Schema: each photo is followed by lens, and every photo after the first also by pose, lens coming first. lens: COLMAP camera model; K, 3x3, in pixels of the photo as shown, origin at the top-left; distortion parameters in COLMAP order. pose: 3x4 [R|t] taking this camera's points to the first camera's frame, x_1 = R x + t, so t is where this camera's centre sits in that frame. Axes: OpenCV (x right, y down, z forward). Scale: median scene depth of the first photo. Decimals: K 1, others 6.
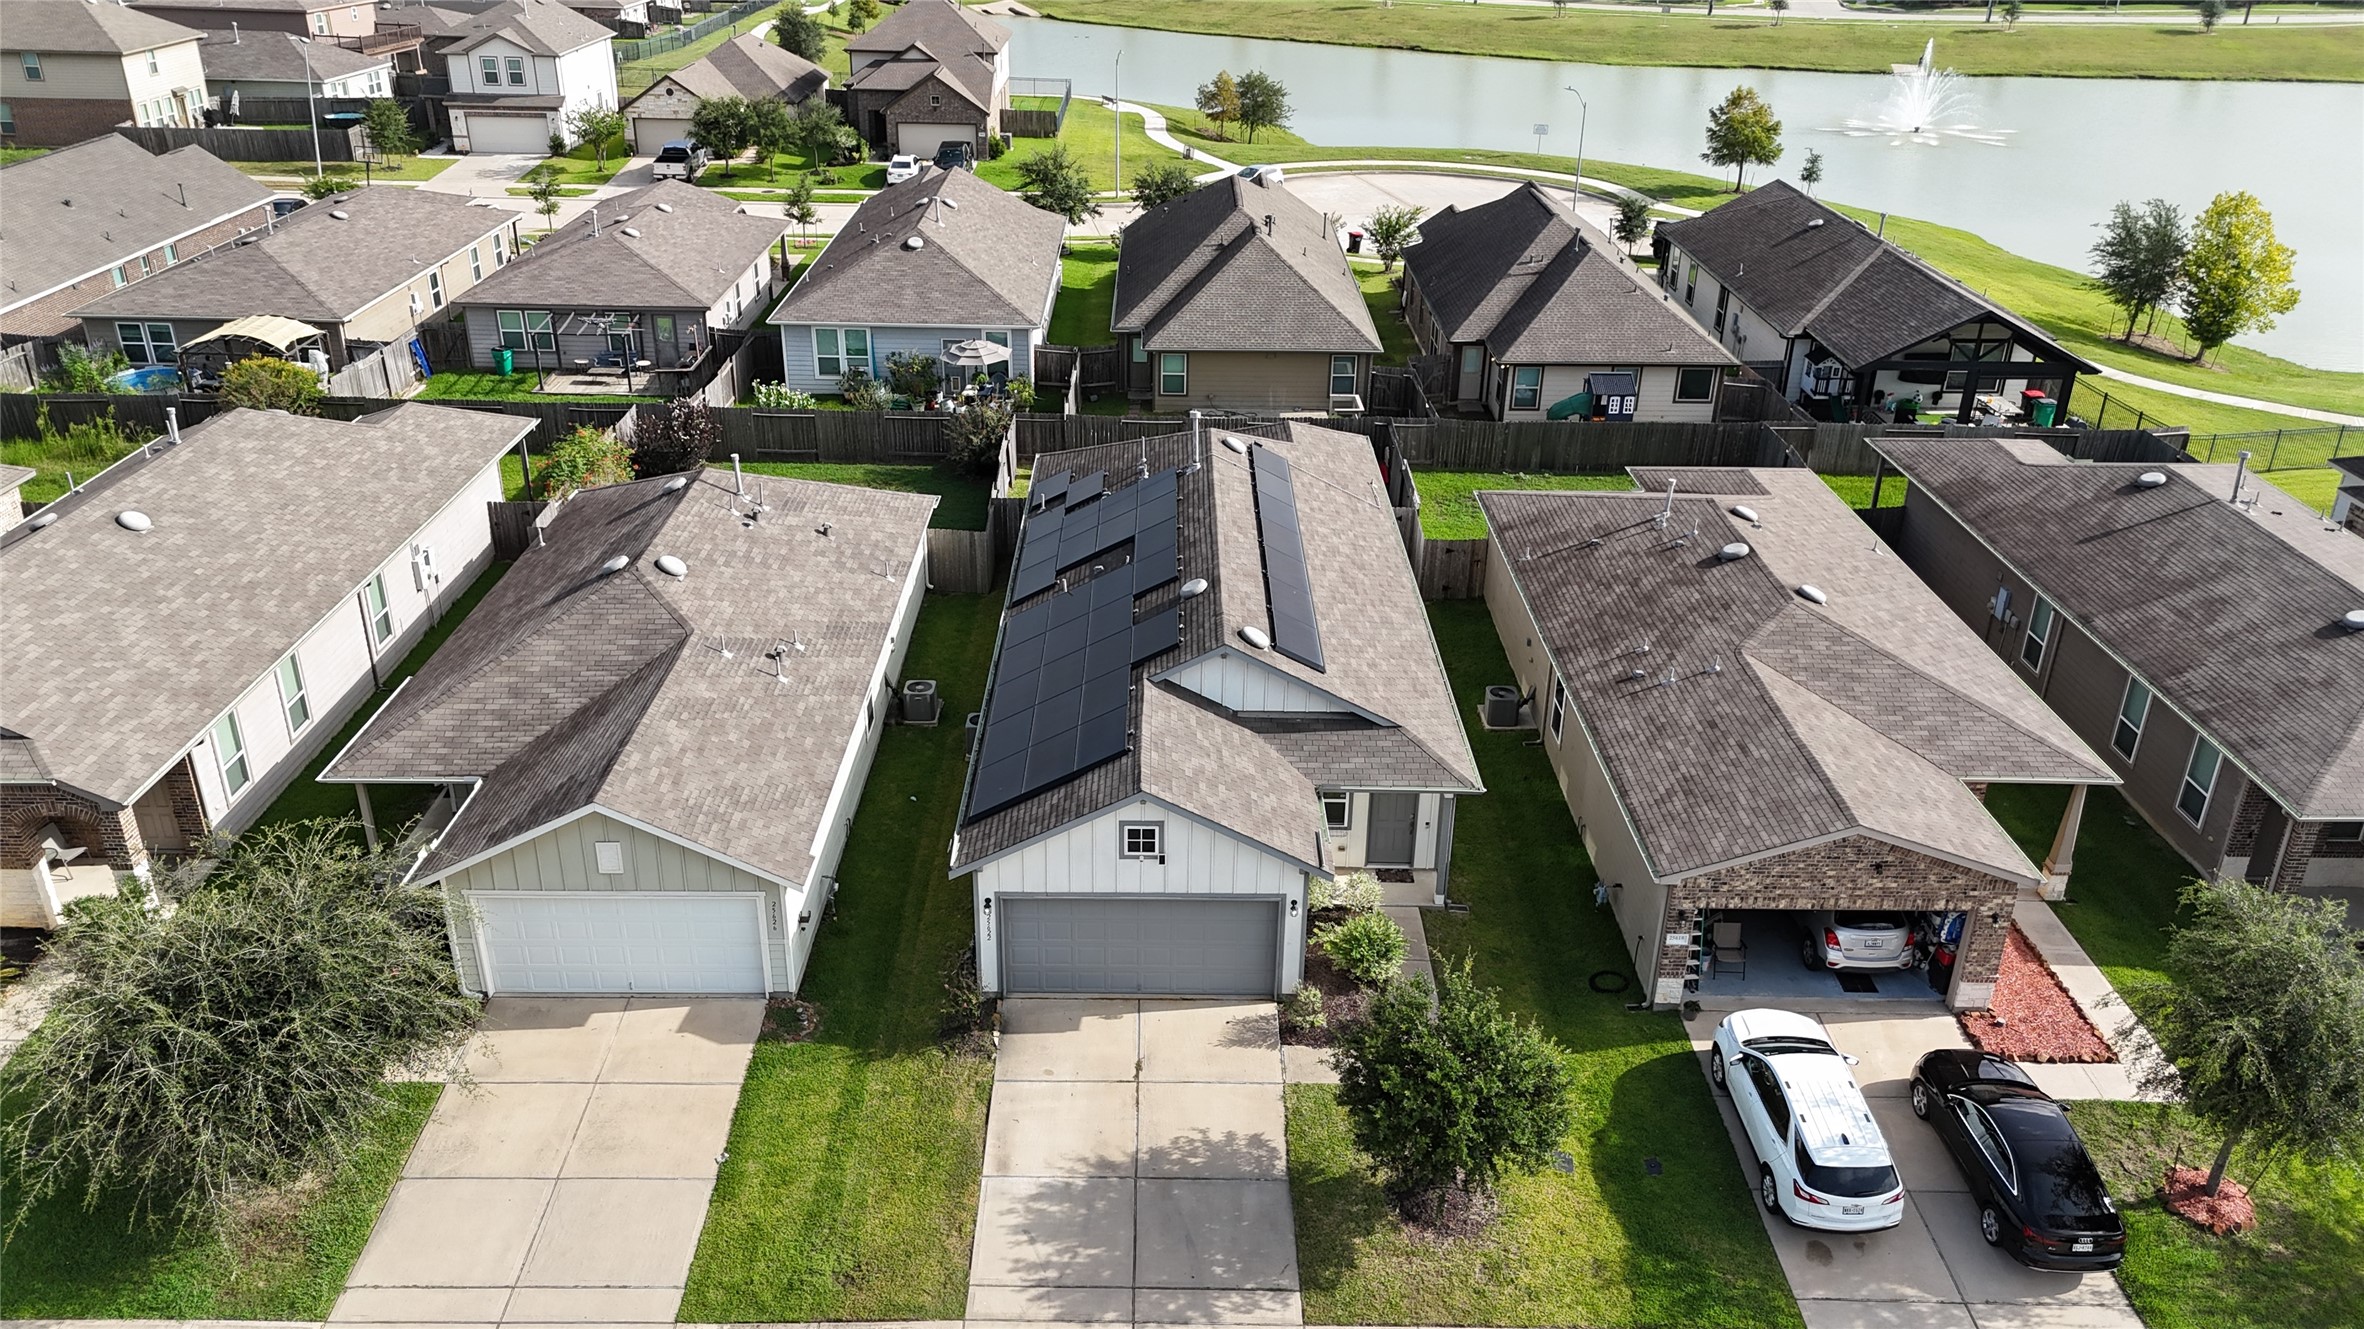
lens RADIAL K [[1739.0, 0, 1177.1], [0, 1739.0, 664.1], [0, 0, 1]] dist [0.068648, -0.063576]
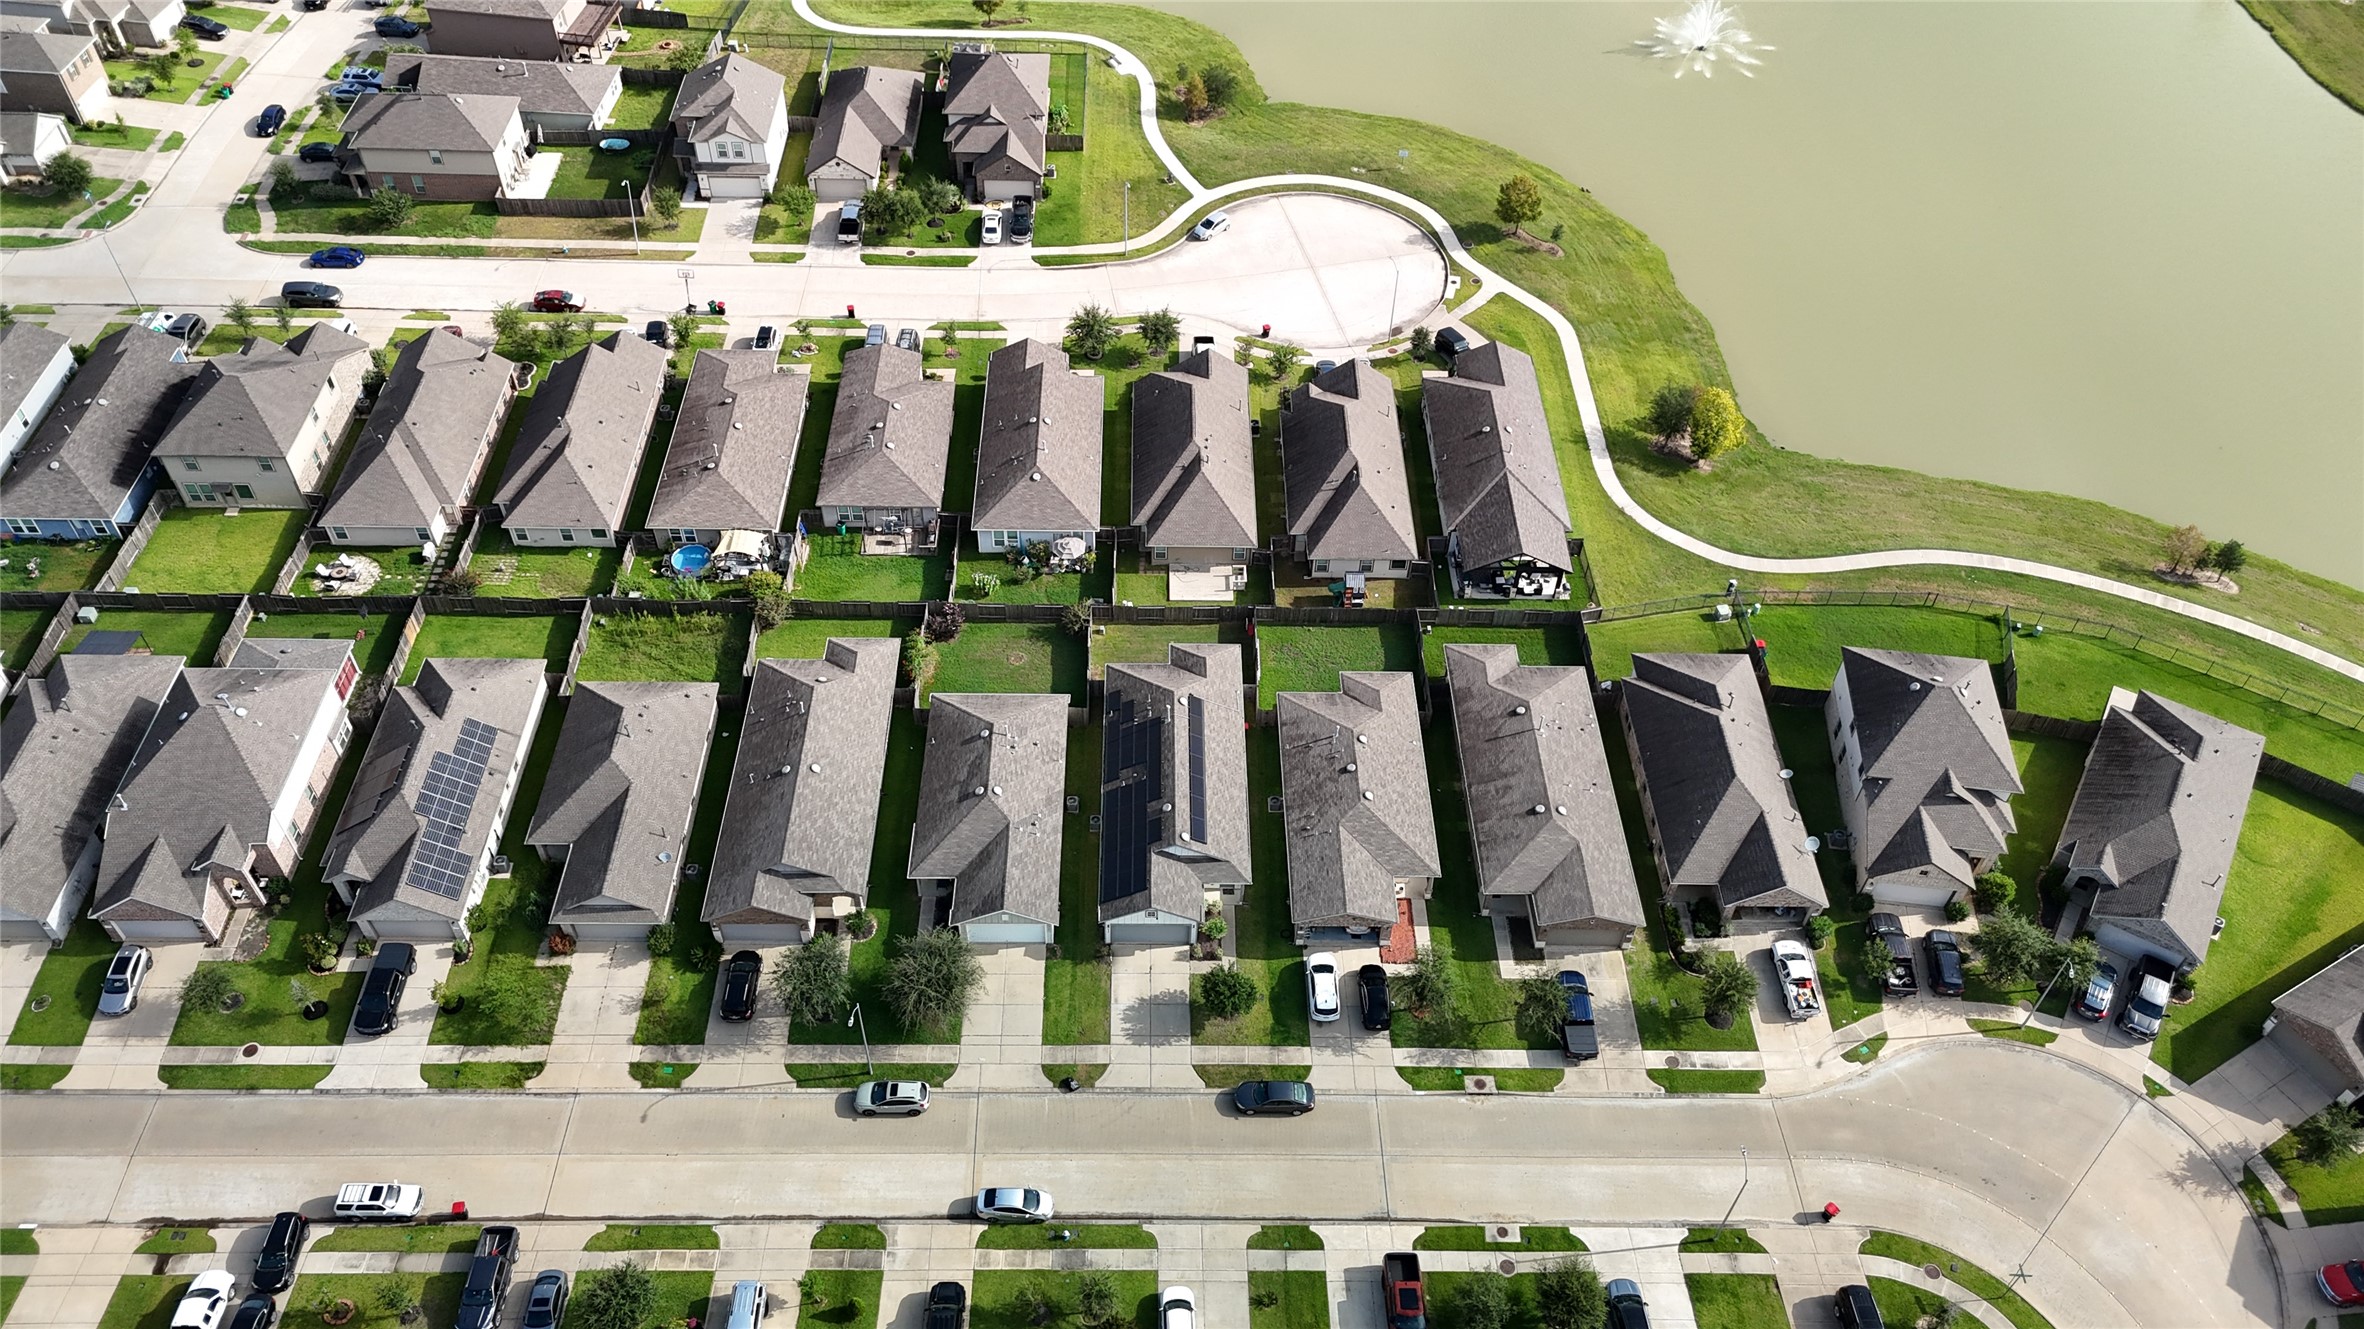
lens RADIAL K [[1739.0, 0, 1177.1], [0, 1739.0, 664.1], [0, 0, 1]] dist [0.068648, -0.063576]
pose [[0.999971, 0.000922, 0.007511, 0.004658], [-0.003582, 0.931971, 0.362515, -1.523652], [-0.006666, -0.362532, 0.931948, -1.964001]]
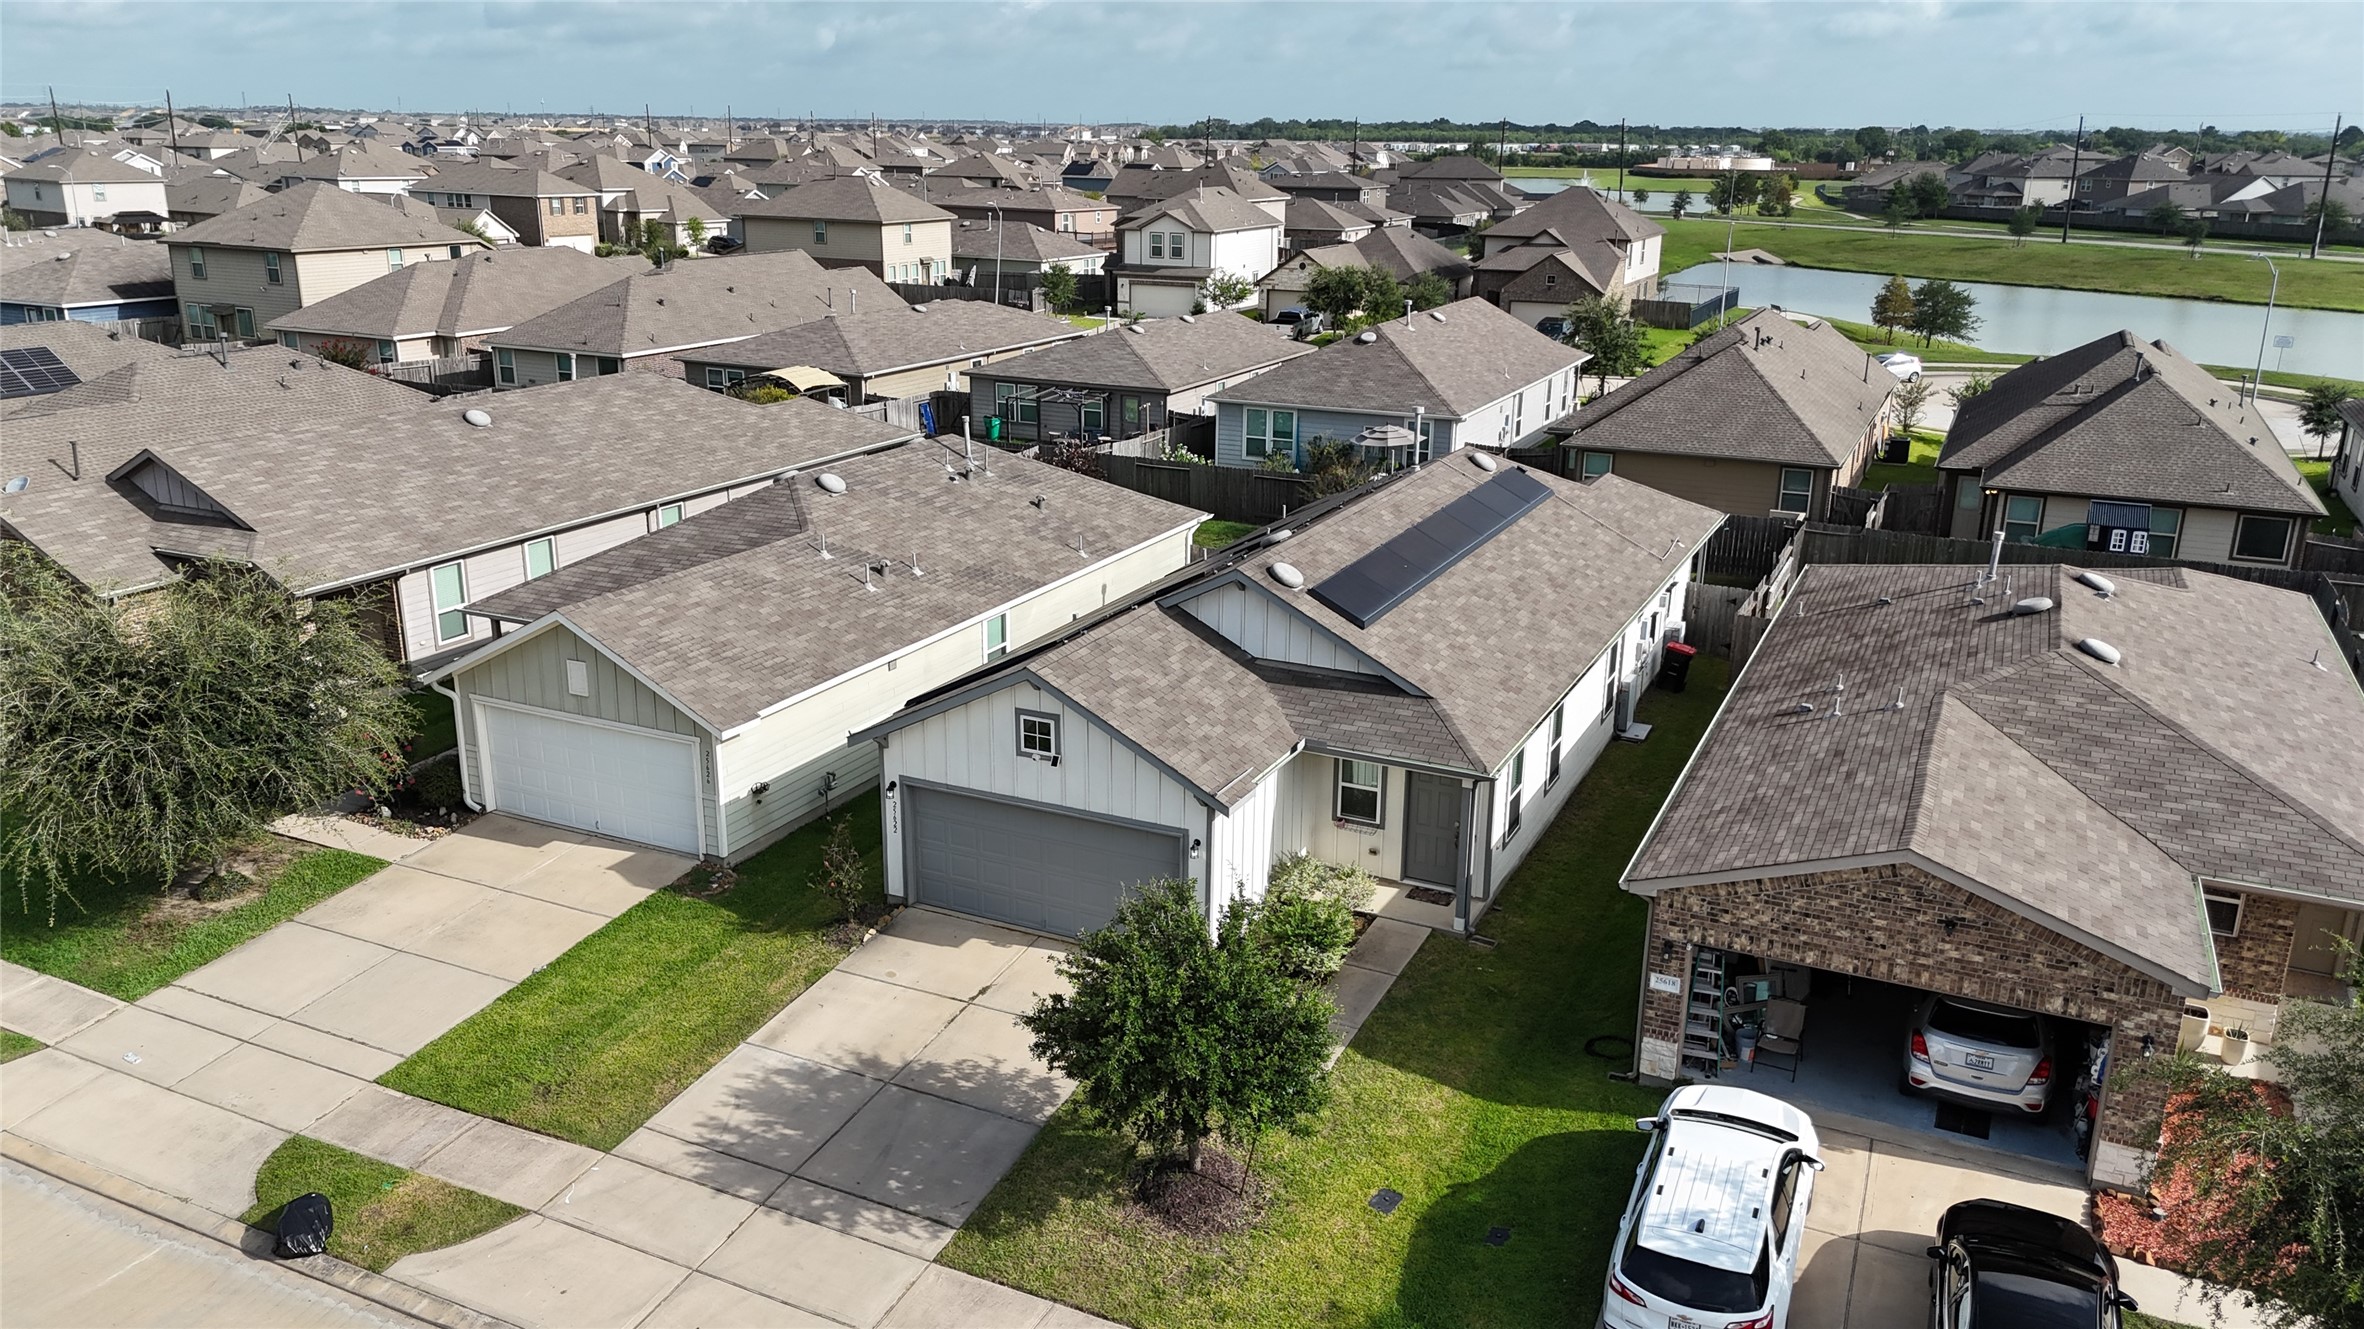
lens RADIAL K [[1739.0, 0, 1177.1], [0, 1739.0, 664.1], [0, 0, 1]] dist [0.068648, -0.063576]
pose [[0.899334, 0.123319, -0.419512, 0.366235], [-0.186942, 0.975742, -0.113933, 0.137604], [0.395285, 0.180888, 0.900572, 0.205821]]
